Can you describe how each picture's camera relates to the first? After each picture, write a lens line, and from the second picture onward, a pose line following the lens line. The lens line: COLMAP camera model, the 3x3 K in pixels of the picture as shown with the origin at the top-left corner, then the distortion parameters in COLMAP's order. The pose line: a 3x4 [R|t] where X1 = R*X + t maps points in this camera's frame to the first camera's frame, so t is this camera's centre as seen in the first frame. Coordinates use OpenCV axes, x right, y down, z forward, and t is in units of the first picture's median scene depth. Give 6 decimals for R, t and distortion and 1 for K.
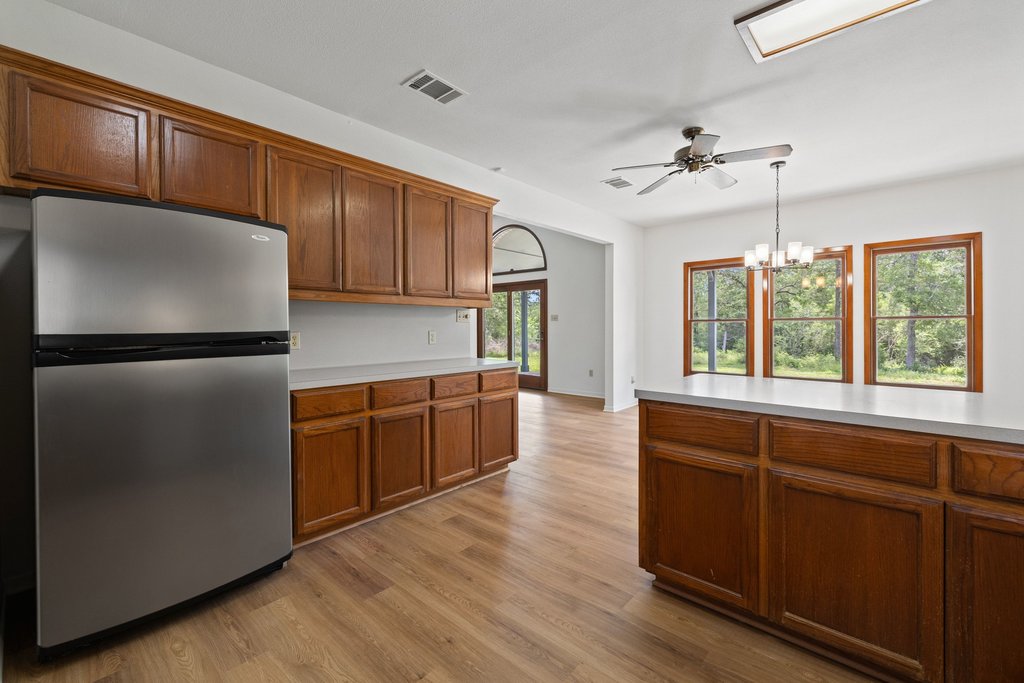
lens RADIAL K [[437.2, 0, 511.5], [0, 437.2, 328.3], [0, 0, 1]] dist [0.000945, -0.000280]
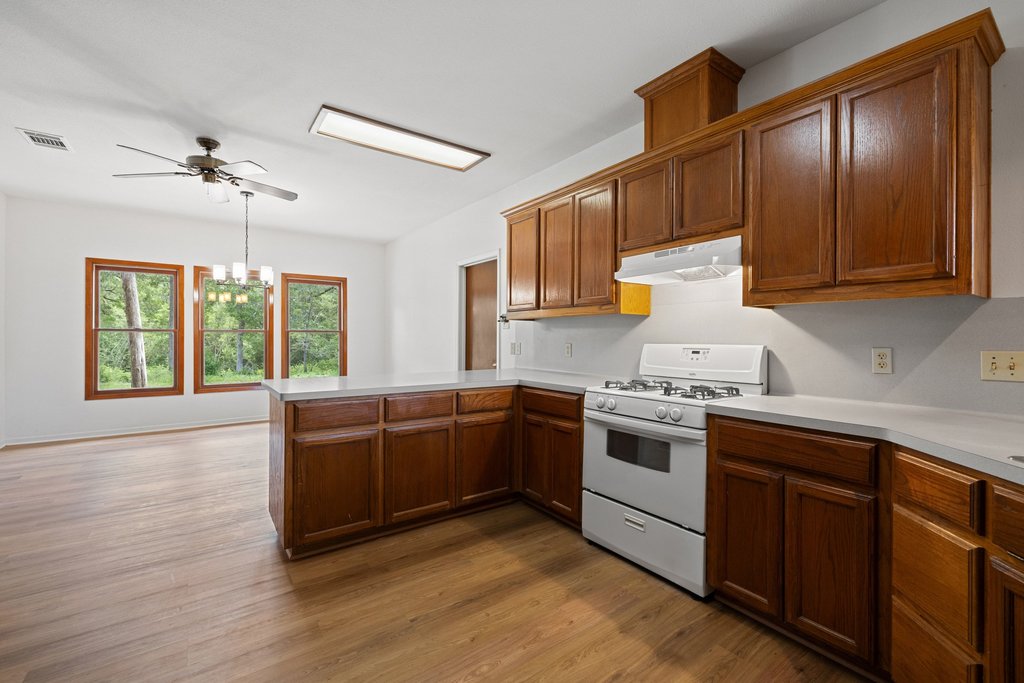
lens RADIAL K [[442.3, 0, 512.0], [0, 442.3, 341.5], [0, 0, 1]] dist [0.010378, -0.000126]
pose [[0.204413, -0.006018, 0.978866, -0.353491], [-0.000364, 0.999981, 0.006223, -0.001421], [-0.978885, -0.001629, 0.204406, 0.090920]]
